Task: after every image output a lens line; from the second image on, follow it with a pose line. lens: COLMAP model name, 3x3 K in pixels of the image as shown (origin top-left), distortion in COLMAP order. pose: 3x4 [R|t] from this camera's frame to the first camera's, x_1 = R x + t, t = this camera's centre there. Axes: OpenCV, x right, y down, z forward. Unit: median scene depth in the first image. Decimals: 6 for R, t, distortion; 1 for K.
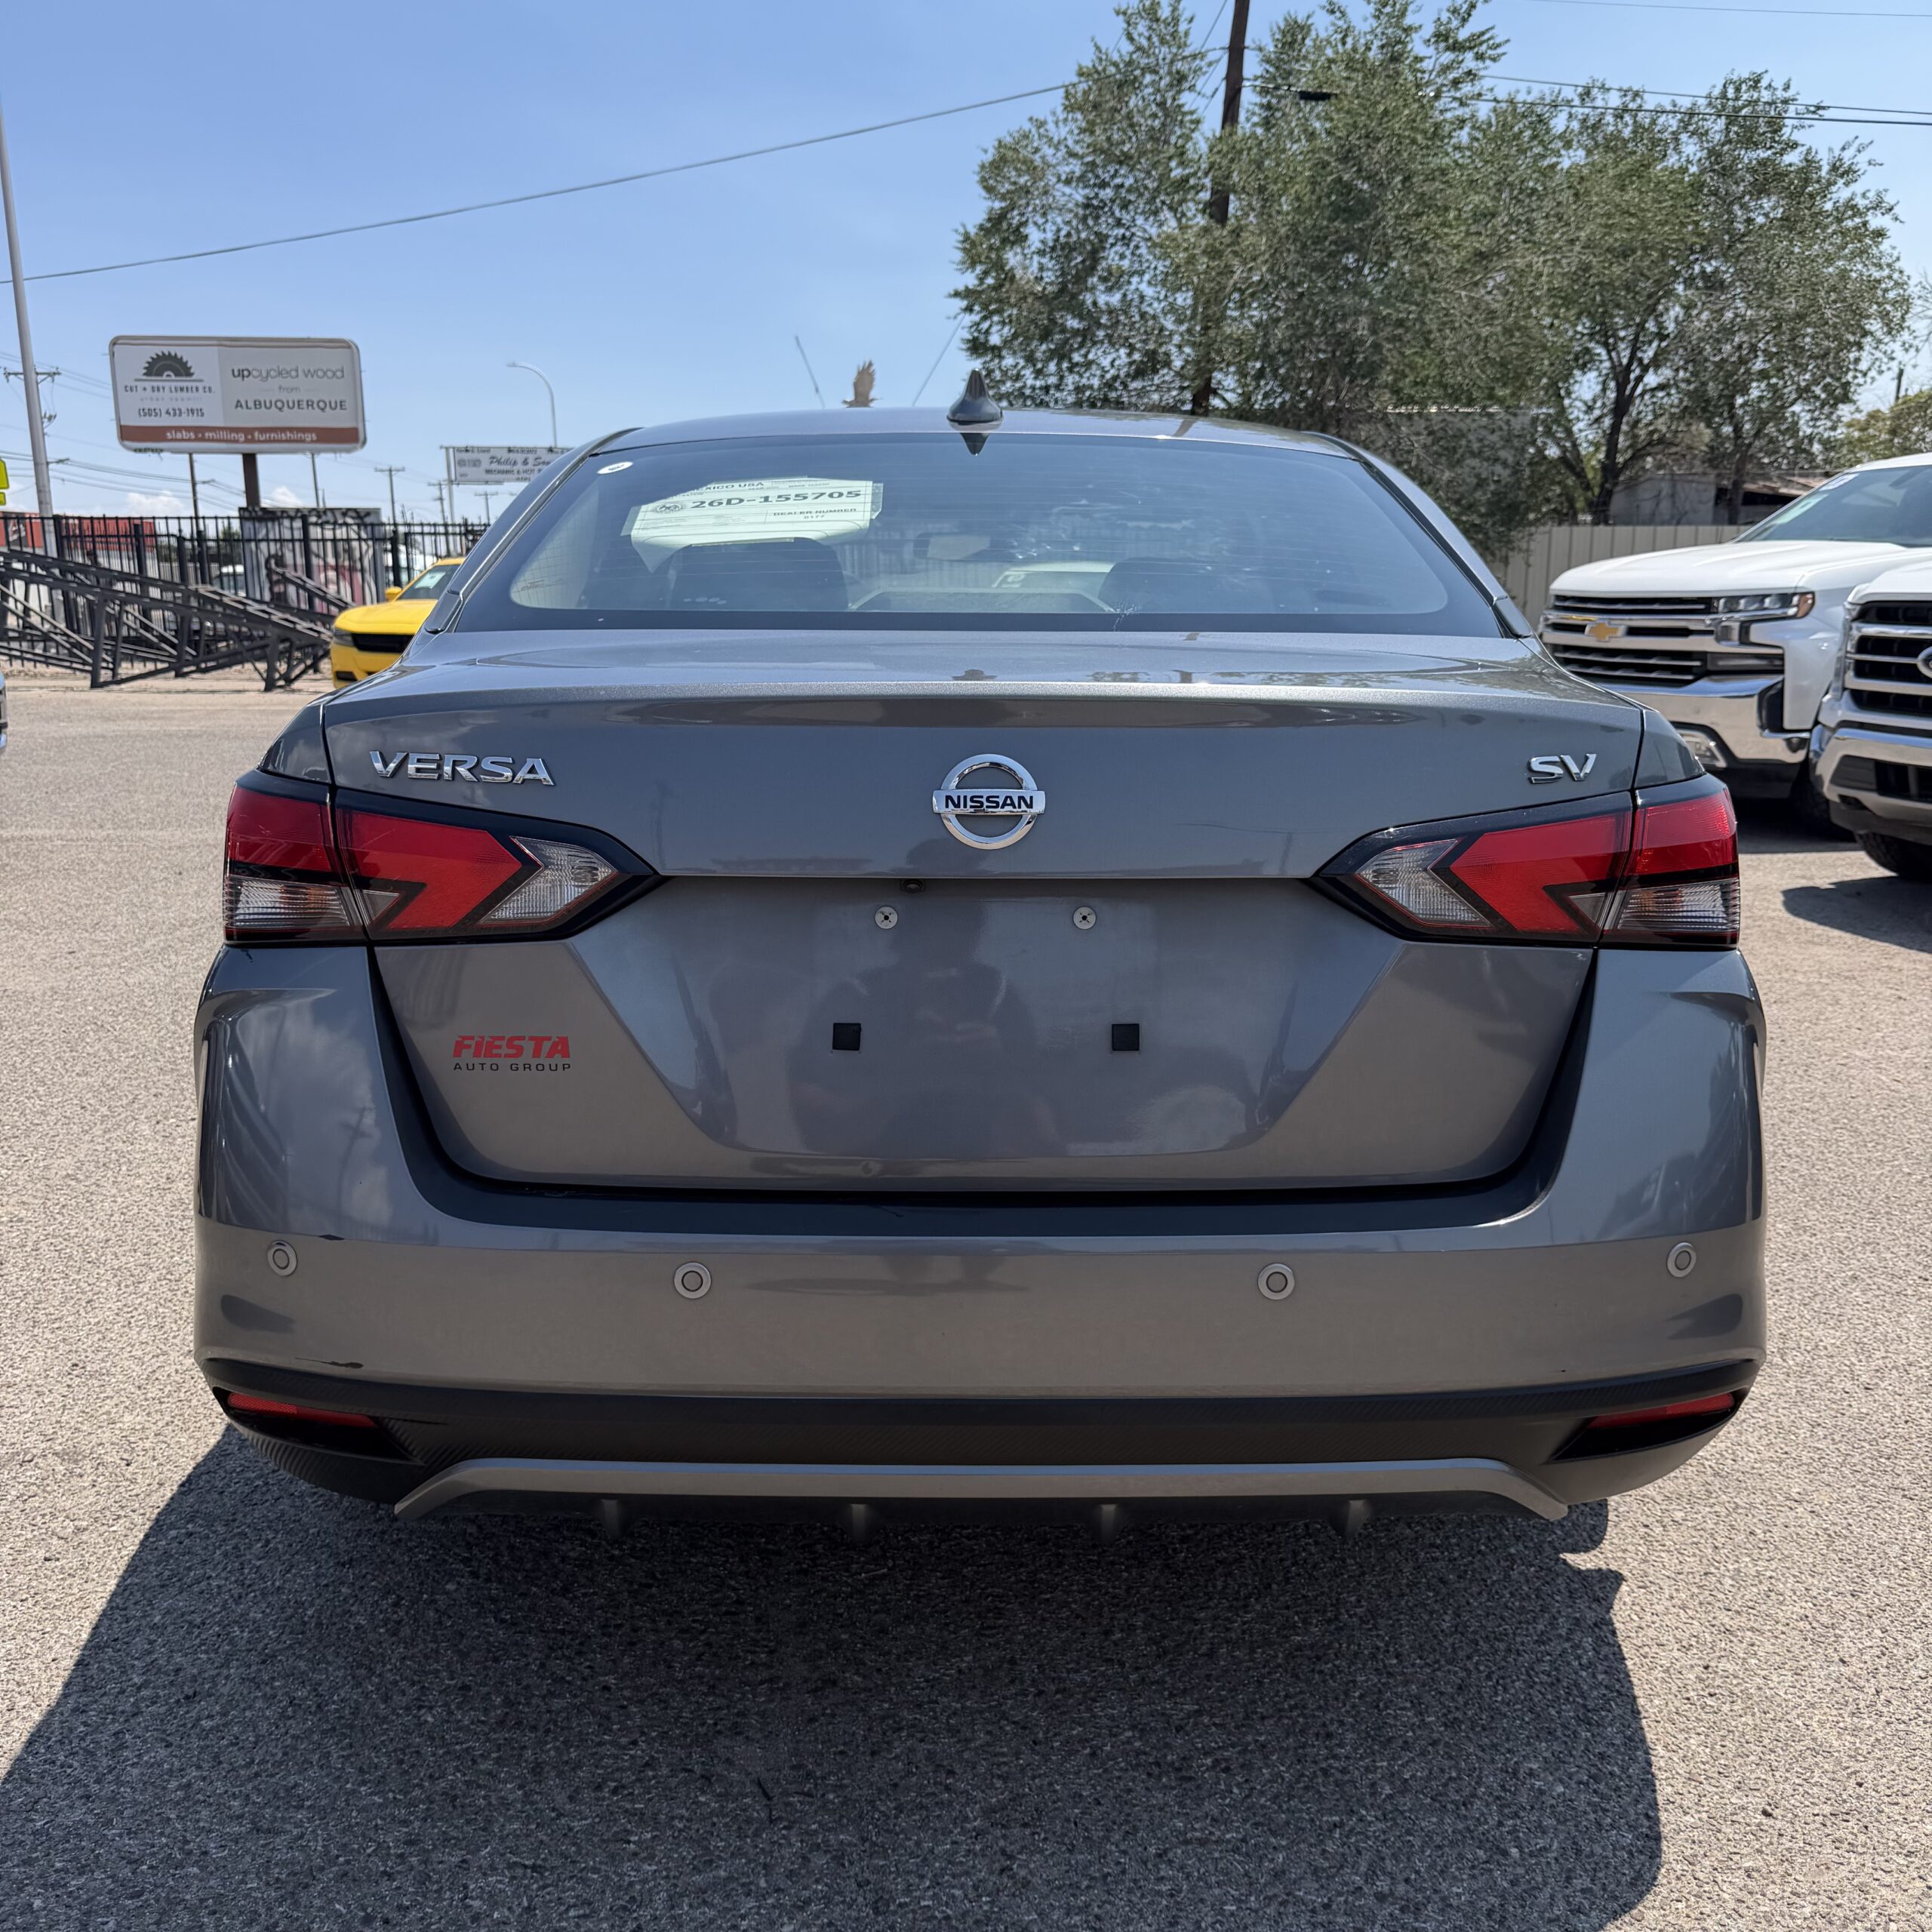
lens RADIAL K [[1919.2, 0, 965.7], [0, 1919.2, 965.5], [0, 0, 1]] dist [-0.002293, 0.000000]
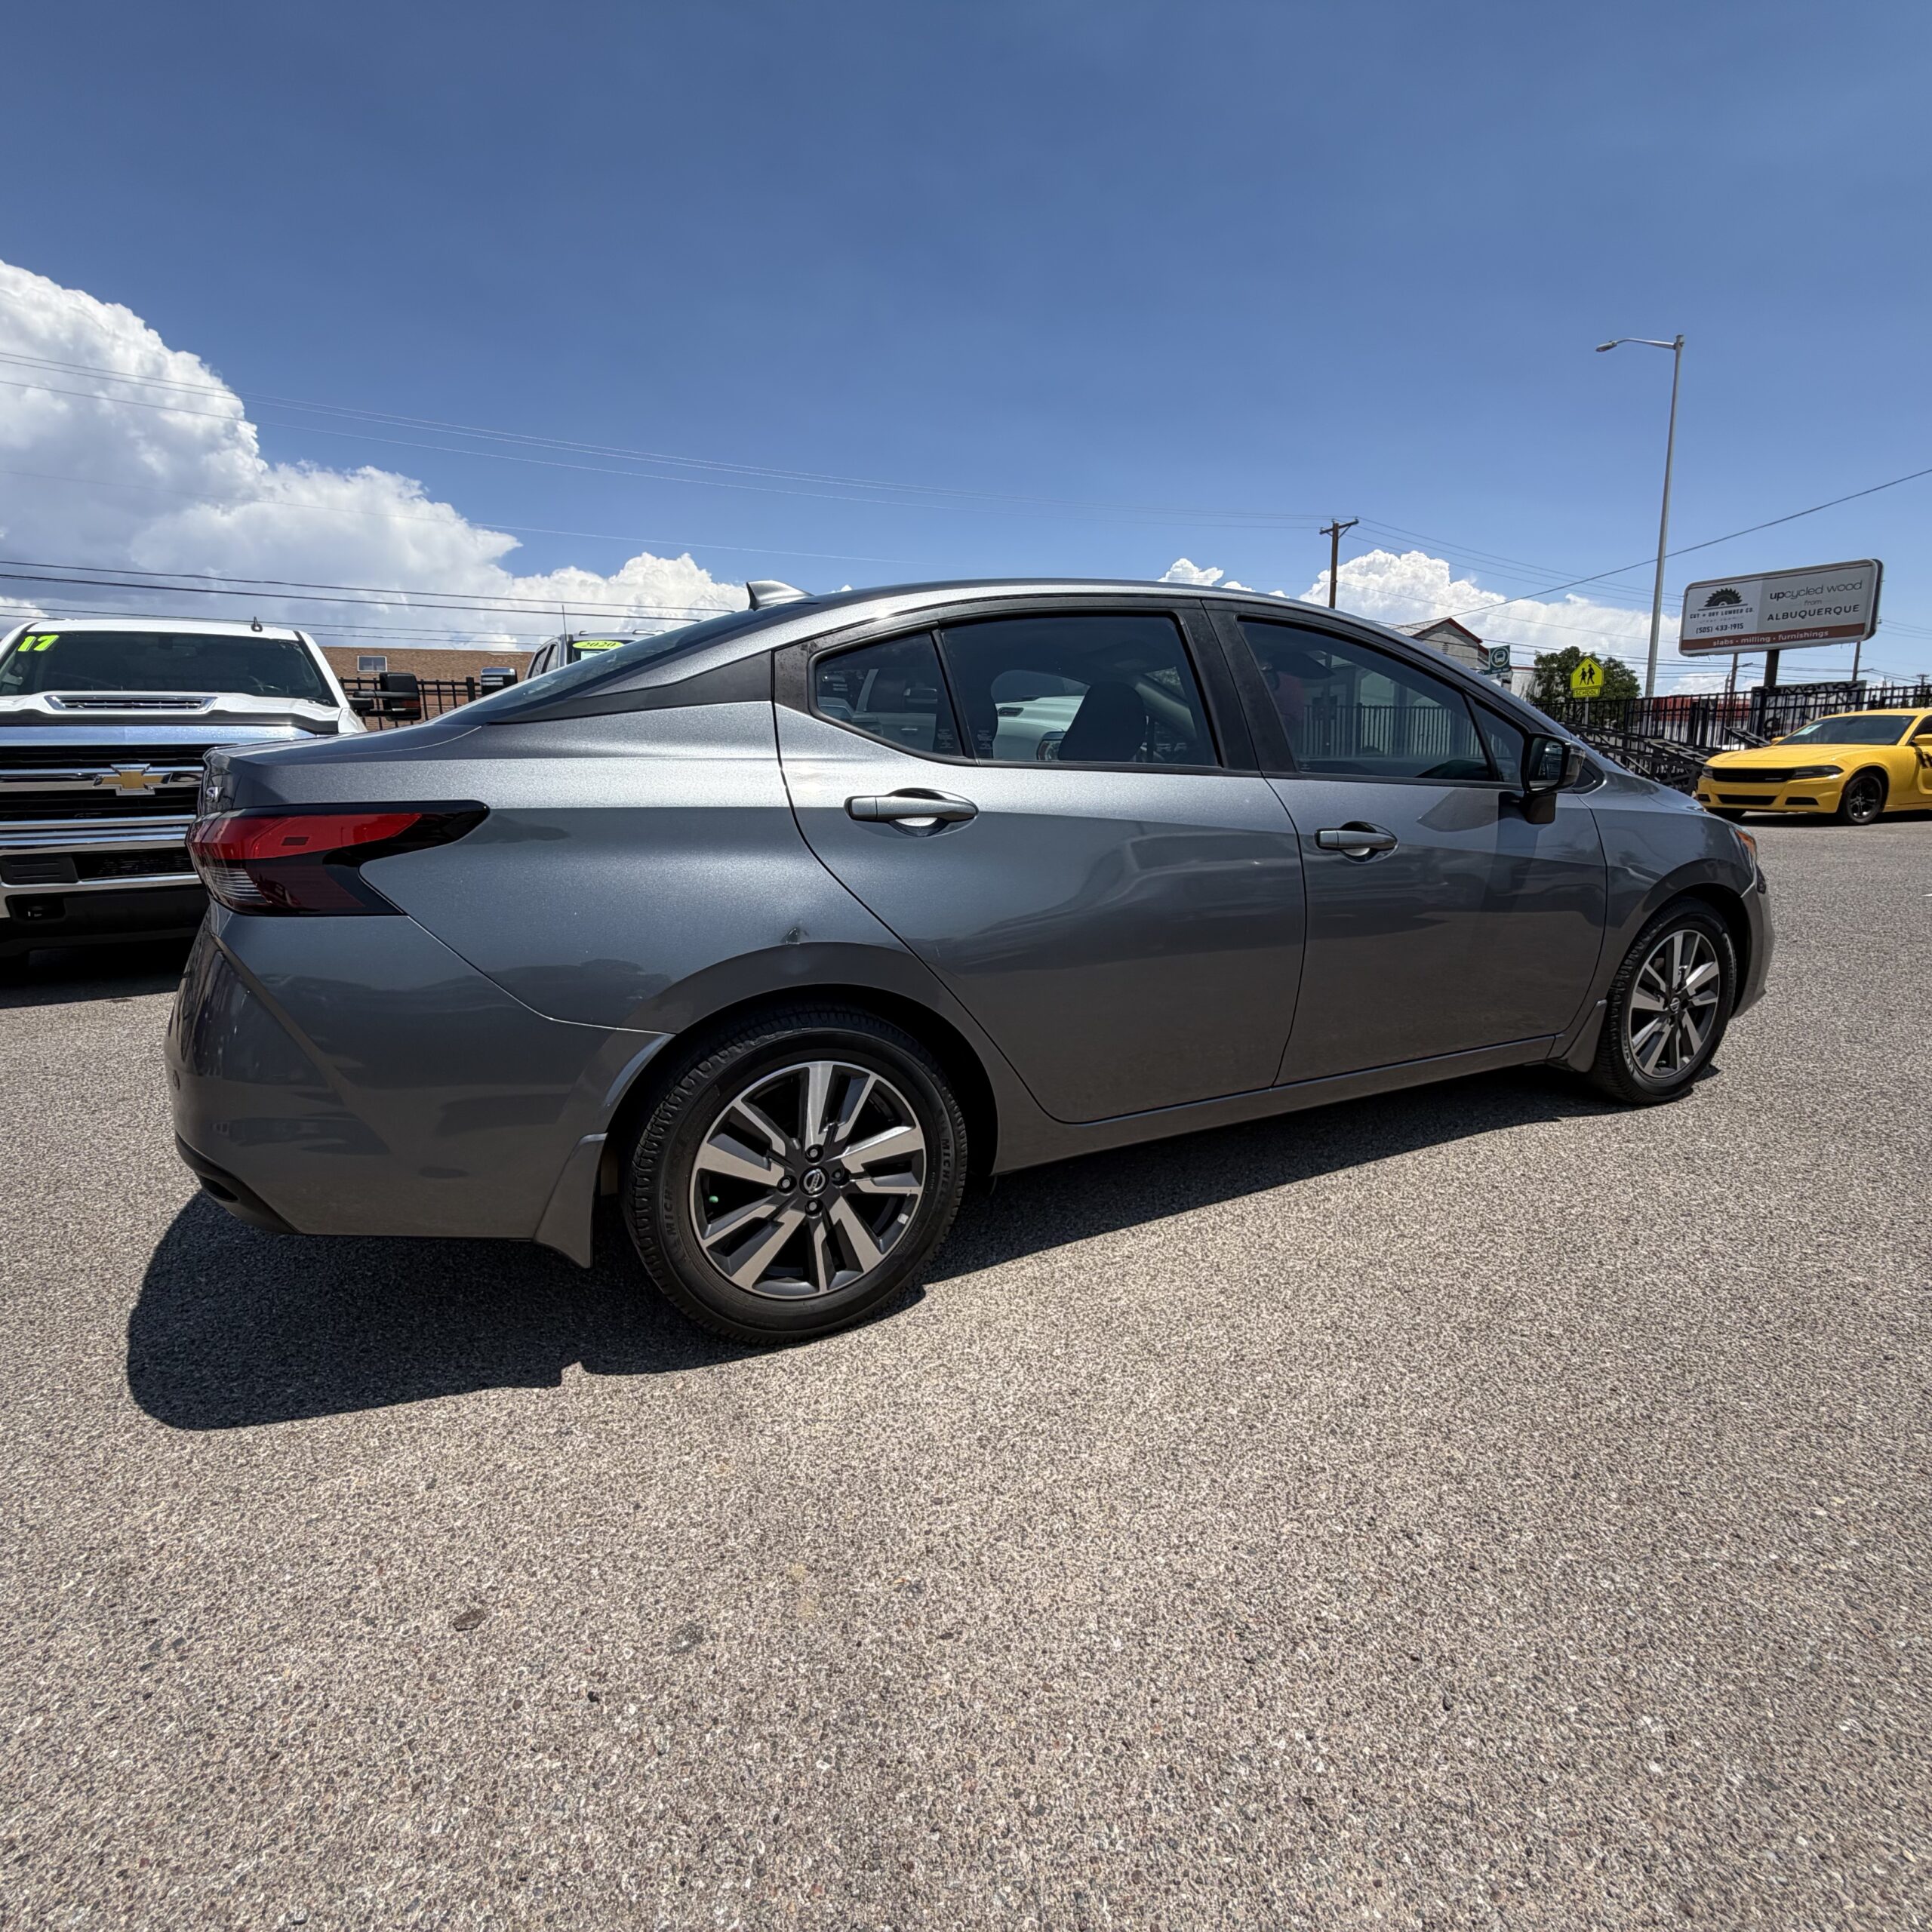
lens RADIAL K [[1052.6, 0, 966.9], [0, 1052.6, 967.0], [0, 0, 1]] dist [-0.002360, -0.000869]
pose [[0.414732, 0.166194, -0.894638, 0.139191], [-0.157983, 0.981399, 0.109075, -0.015720], [0.896124, 0.096101, 0.433274, 0.111897]]
